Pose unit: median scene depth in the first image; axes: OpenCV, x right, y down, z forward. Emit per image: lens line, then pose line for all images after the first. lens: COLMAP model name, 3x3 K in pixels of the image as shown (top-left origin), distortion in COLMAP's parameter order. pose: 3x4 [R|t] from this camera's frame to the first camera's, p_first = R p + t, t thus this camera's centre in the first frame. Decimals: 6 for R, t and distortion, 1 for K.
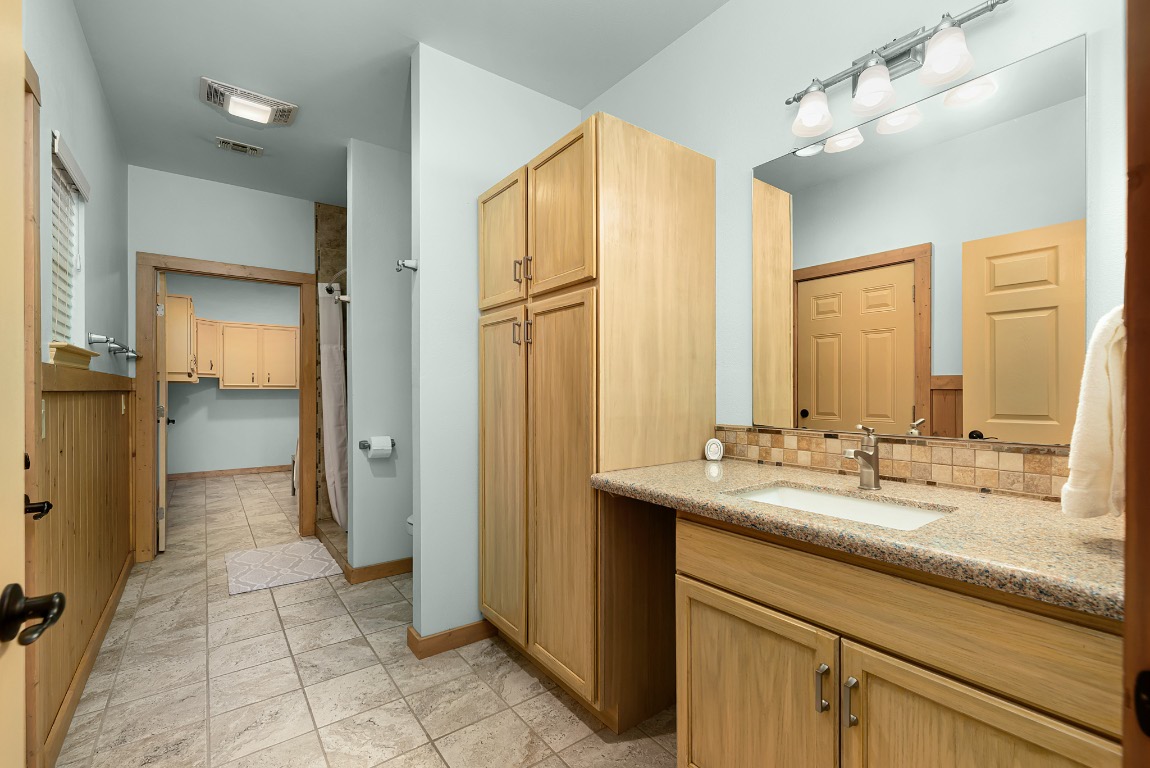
lens RADIAL K [[492.2, 0, 575.0], [0, 492.2, 384.0], [0, 0, 1]] dist [0.001397, 0.000137]
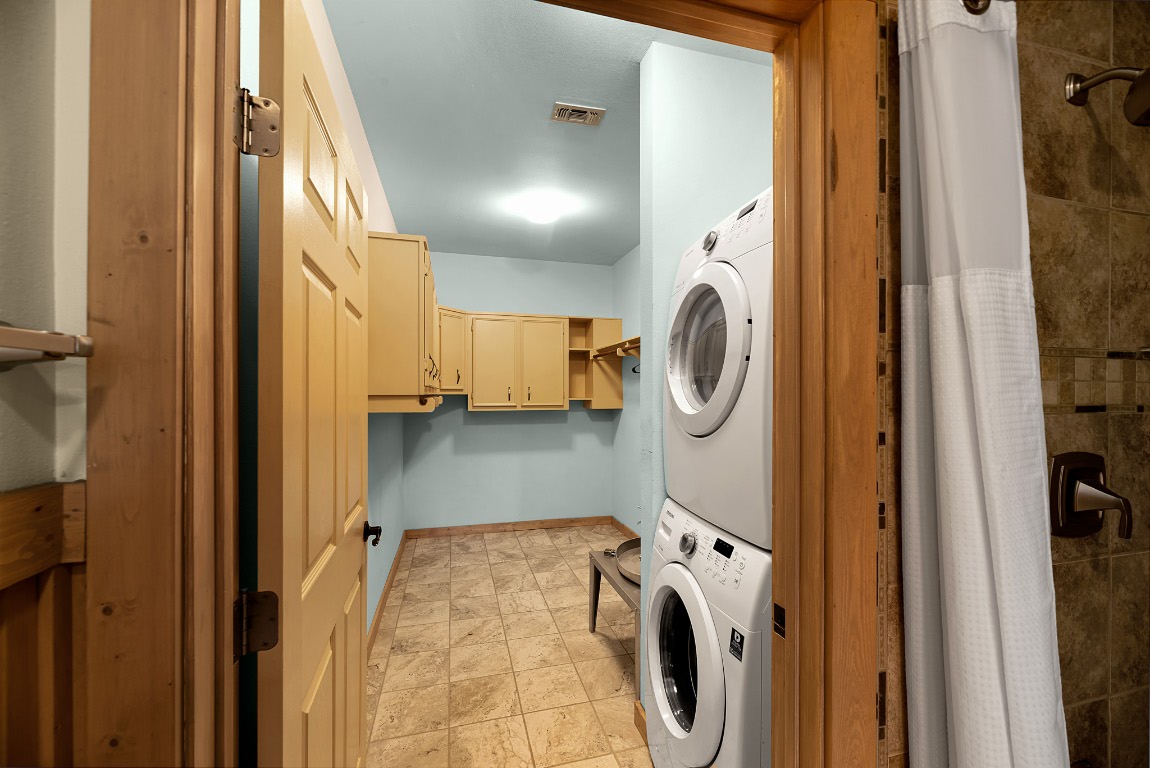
lens RADIAL K [[464.6, 0, 575.0], [0, 464.6, 384.0], [0, 0, 1]] dist [-0.000516, 0.000004]
pose [[0.926491, -0.006908, -0.376253, -0.345179], [0.003961, 0.999955, -0.008605, -0.021403], [0.376296, 0.006482, 0.926477, 0.464106]]
